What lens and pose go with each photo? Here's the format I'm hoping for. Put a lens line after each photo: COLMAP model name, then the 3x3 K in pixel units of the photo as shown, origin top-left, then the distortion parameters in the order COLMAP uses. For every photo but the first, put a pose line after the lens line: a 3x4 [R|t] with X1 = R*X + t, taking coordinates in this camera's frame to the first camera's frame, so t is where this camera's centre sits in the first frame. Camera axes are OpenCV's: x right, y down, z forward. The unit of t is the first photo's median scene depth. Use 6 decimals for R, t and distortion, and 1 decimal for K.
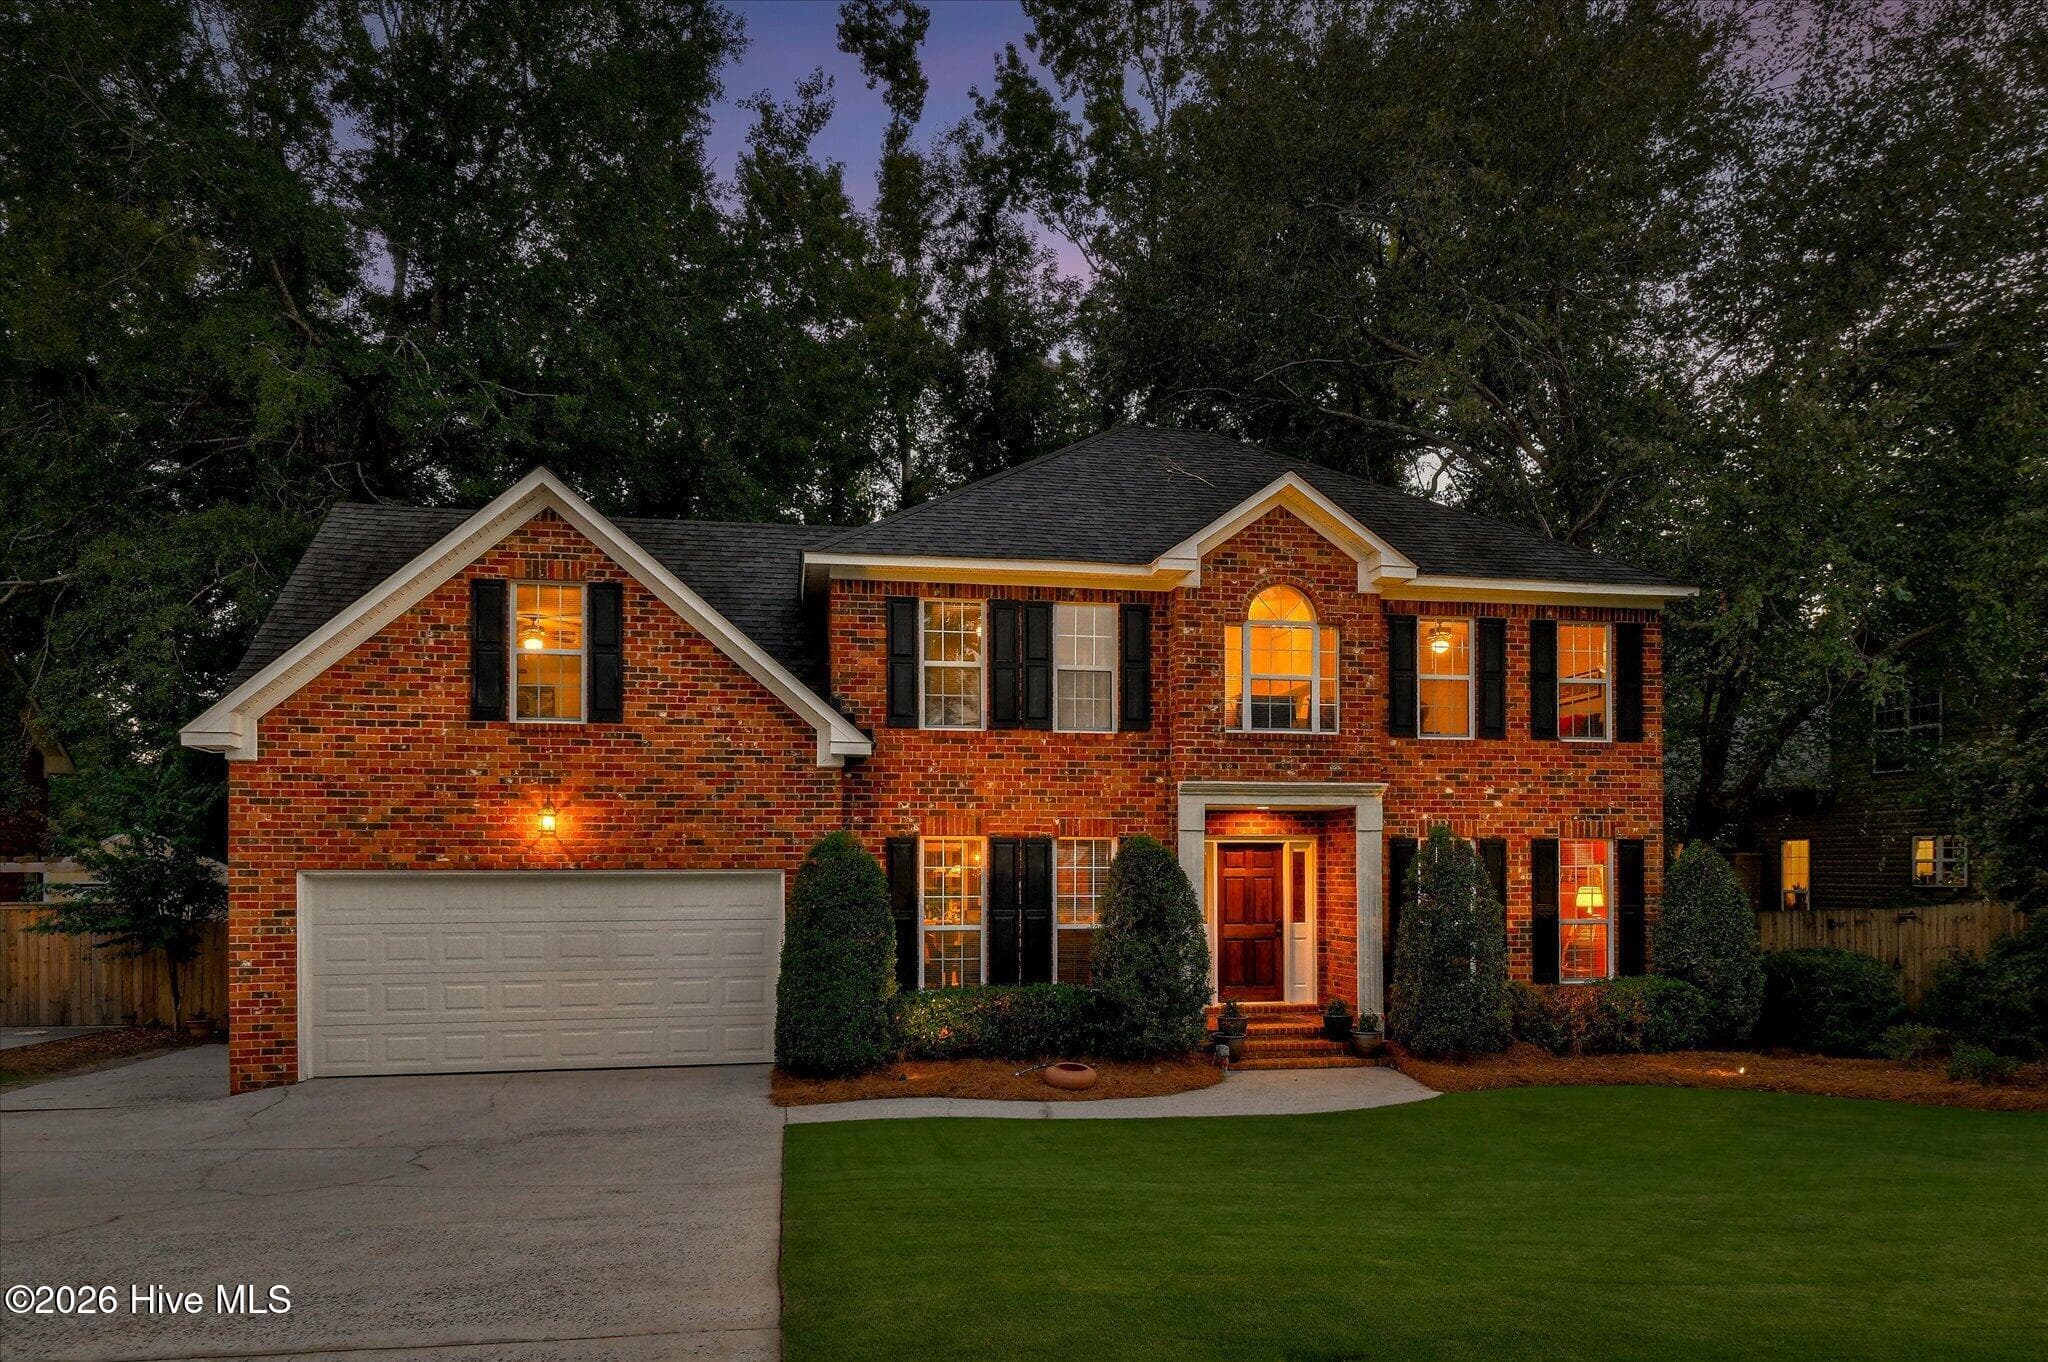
lens RADIAL K [[1265.0, 0, 1019.0], [0, 1265.0, 767.8], [0, 0, 1]] dist [0.018707, -0.031897]
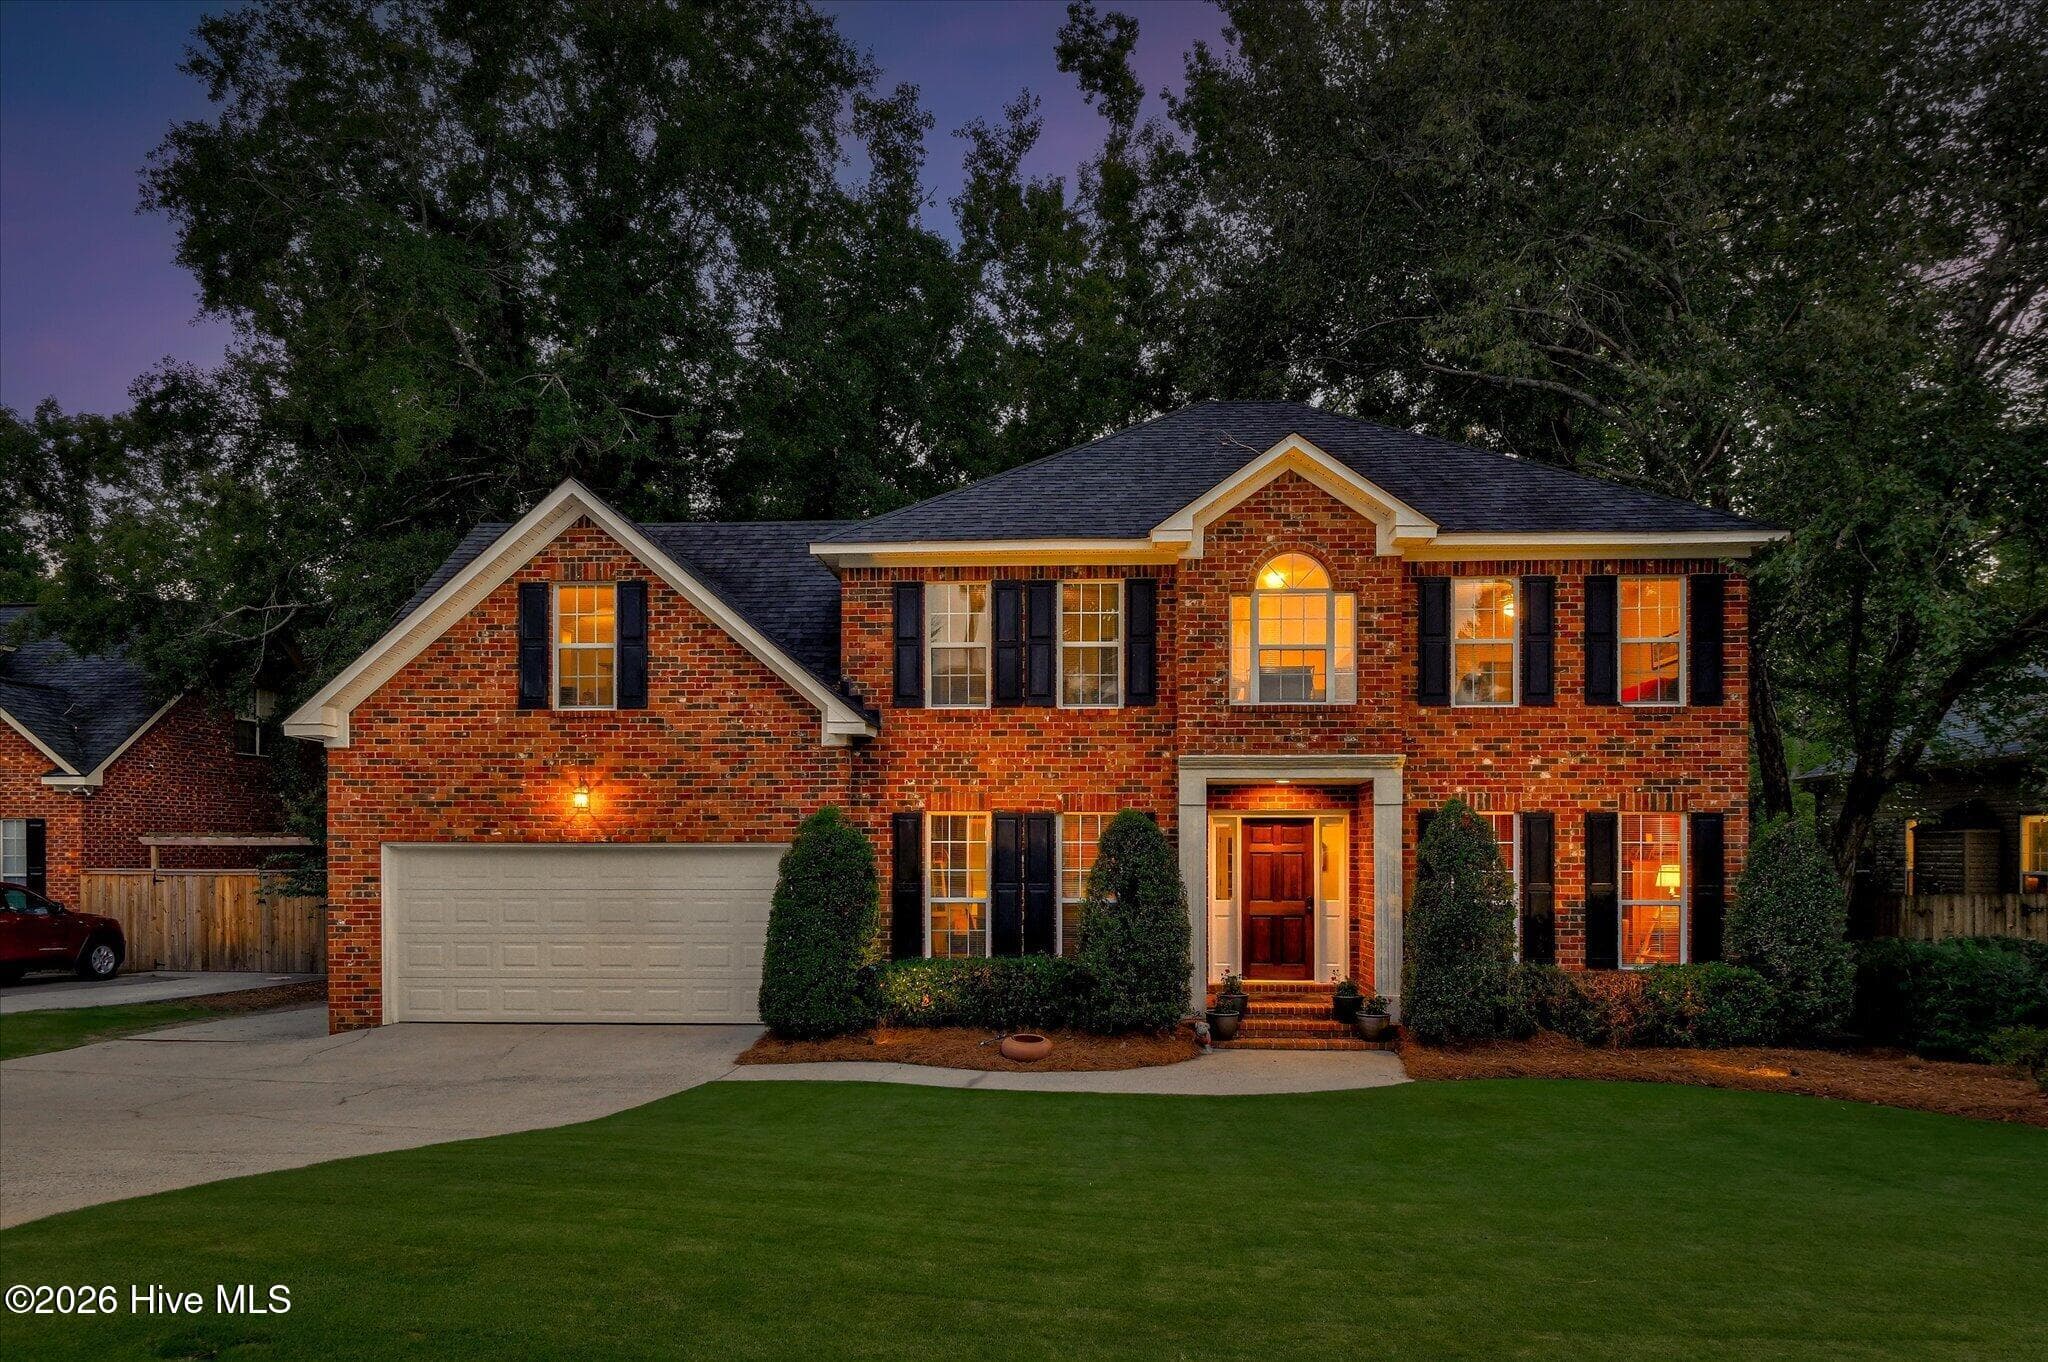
lens RADIAL K [[1196.6, 0, 1092.0], [0, 1196.6, 768.1], [0, 0, 1]] dist [0.017213, -0.026063]
pose [[0.974344, -0.011879, -0.224749, 0.275156], [0.014512, 0.999844, 0.010068, 0.010334], [0.224594, -0.013071, 0.974365, 0.072631]]
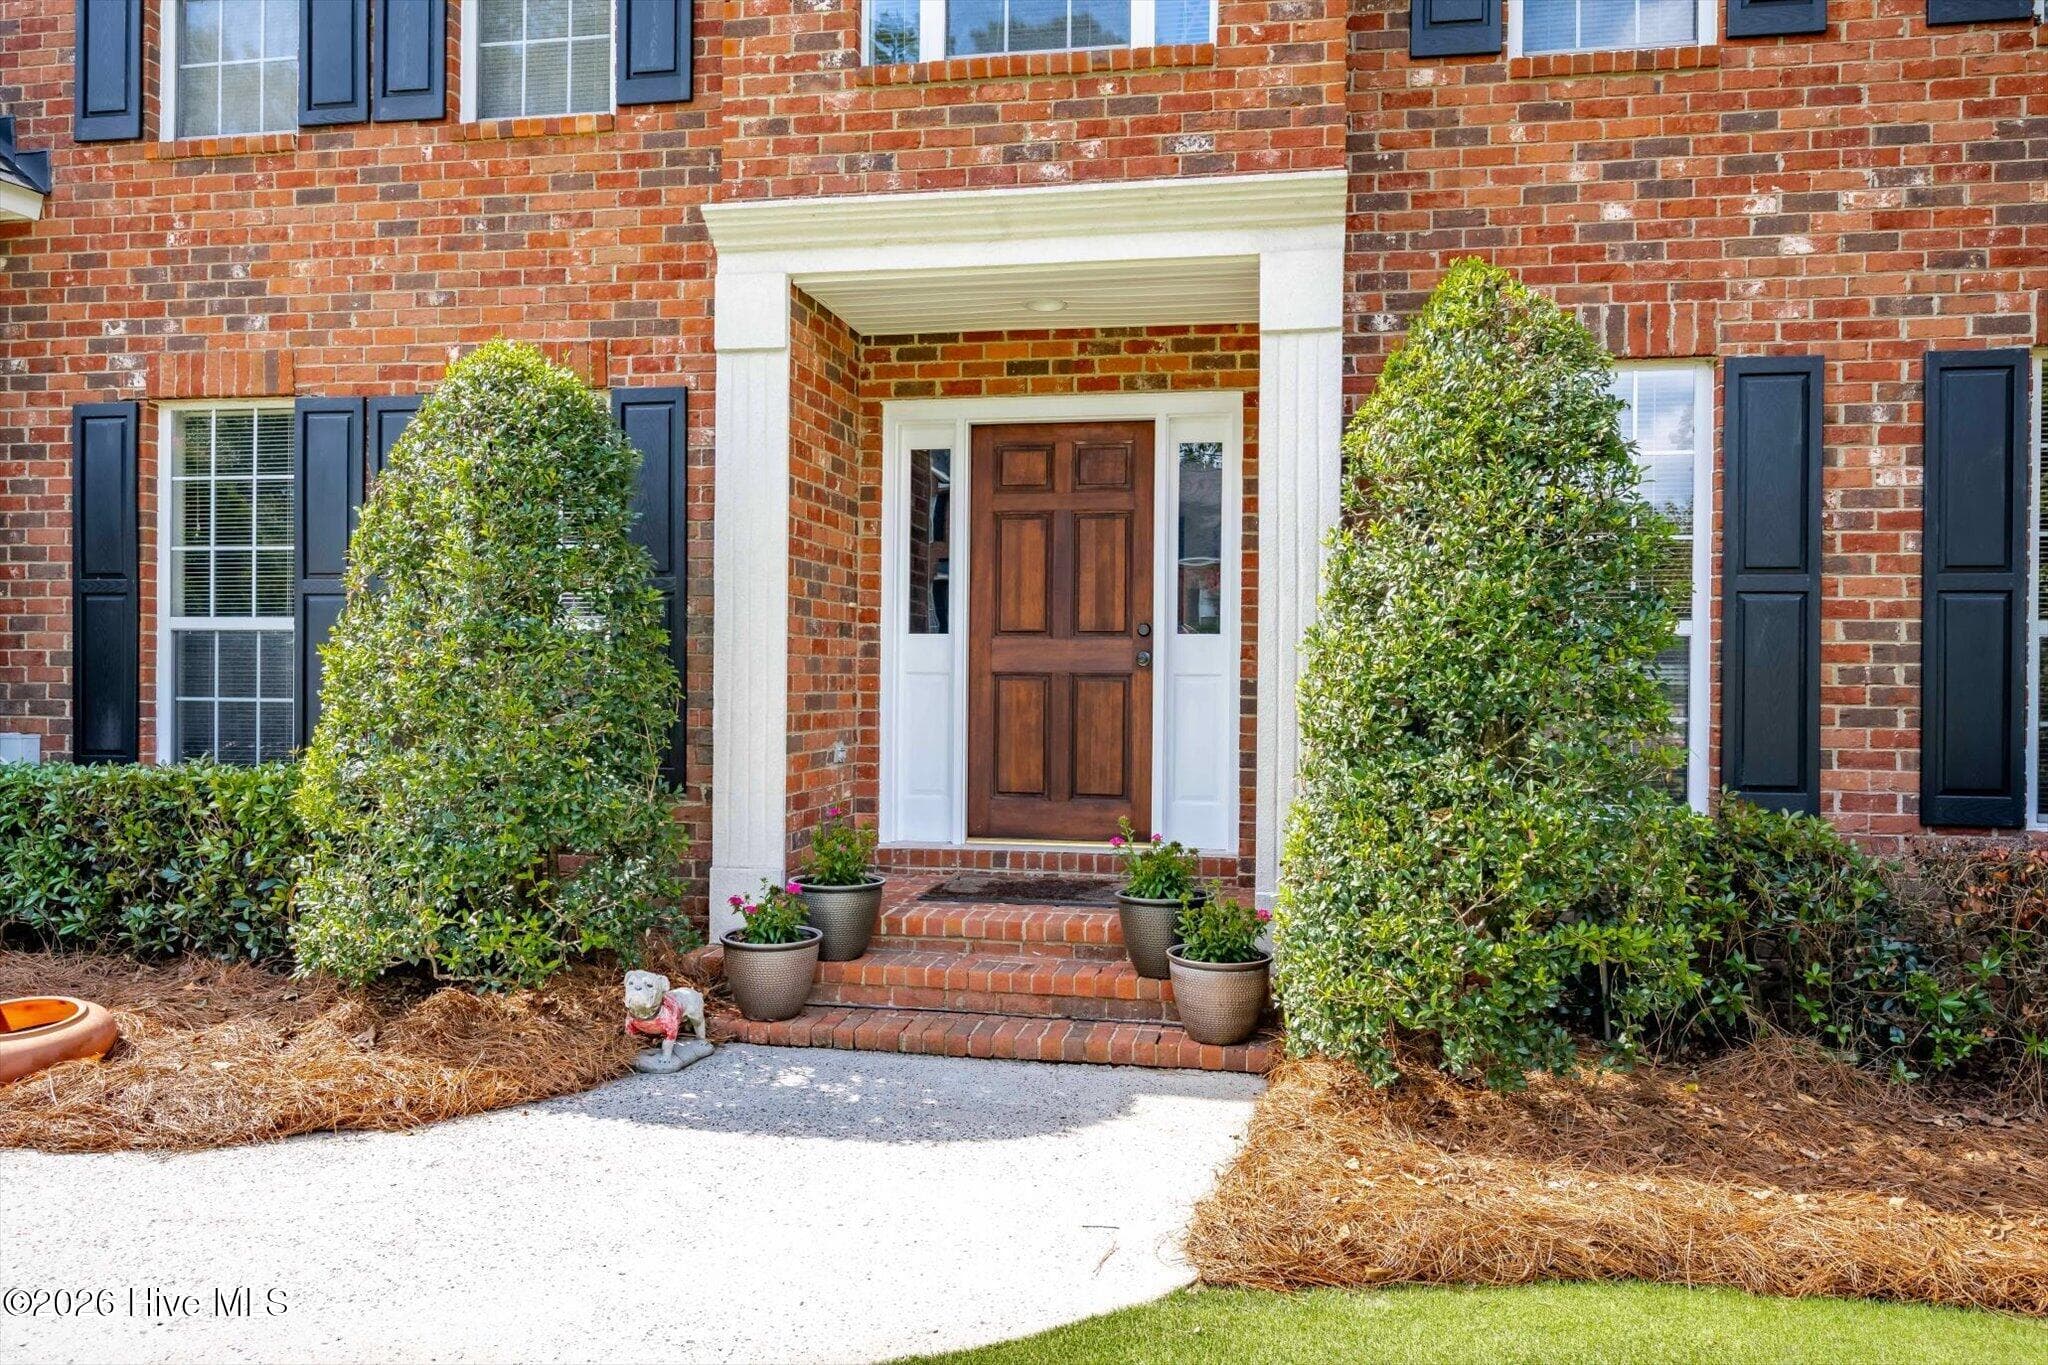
lens RADIAL K [[1380.5, 0, 1076.9], [0, 1380.5, 618.7], [0, 0, 1]] dist [-0.001424, 0.000028]
pose [[0.936154, -0.003700, -0.351570, 0.362972], [0.017256, 0.999223, 0.035433, 0.114013], [0.351166, -0.039237, 0.935491, 0.678428]]
